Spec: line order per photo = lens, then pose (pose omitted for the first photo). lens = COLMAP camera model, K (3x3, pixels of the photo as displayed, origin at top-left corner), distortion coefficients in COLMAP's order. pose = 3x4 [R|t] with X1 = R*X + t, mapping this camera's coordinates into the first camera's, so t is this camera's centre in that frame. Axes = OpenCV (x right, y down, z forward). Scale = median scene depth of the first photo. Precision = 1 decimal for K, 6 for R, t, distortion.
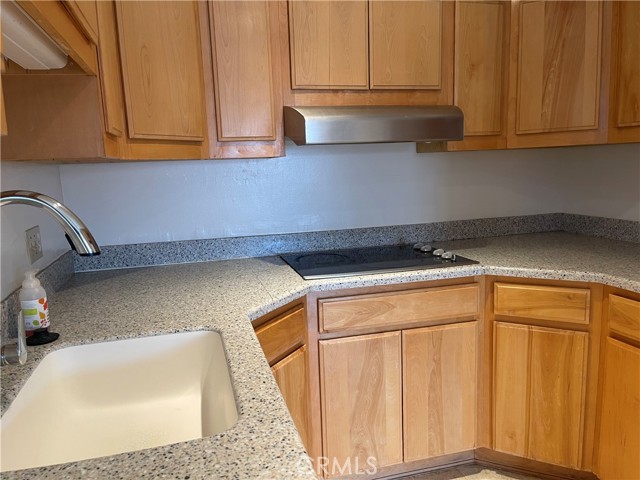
lens RADIAL K [[492.1, 0, 317.4], [0, 492.1, 240.2], [0, 0, 1]] dist [0.057026, -0.074304]
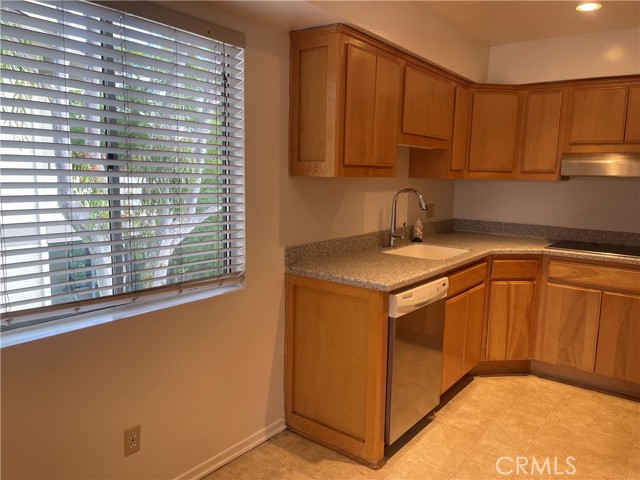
lens RADIAL K [[492.1, 0, 315.9], [0, 492.1, 238.7], [0, 0, 1]] dist [0.057026, -0.074304]
pose [[0.594085, 0.158258, -0.788680, 0.889423], [-0.167795, 0.983268, 0.070910, 0.055727], [0.786707, 0.090210, 0.610700, -0.788559]]
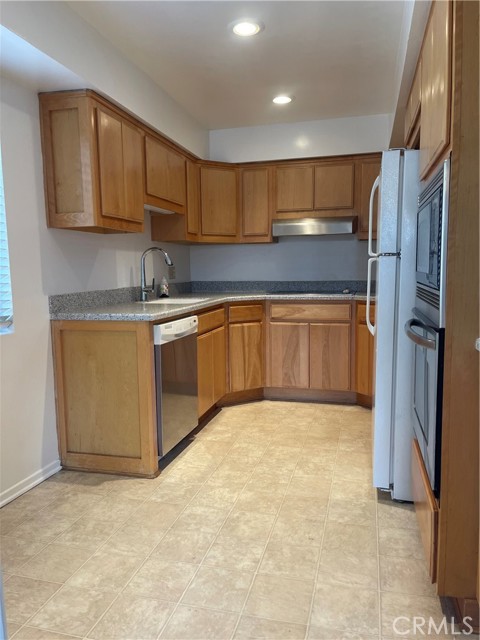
lens RADIAL K [[492.1, 0, 243.0], [0, 492.1, 322.2], [0, 0, 1]] dist [0.057026, -0.074304]
pose [[0.863626, 0.079434, -0.497836, 0.988351], [-0.096464, 0.995300, -0.008533, 0.227630], [0.494818, 0.055393, 0.867229, -0.995479]]
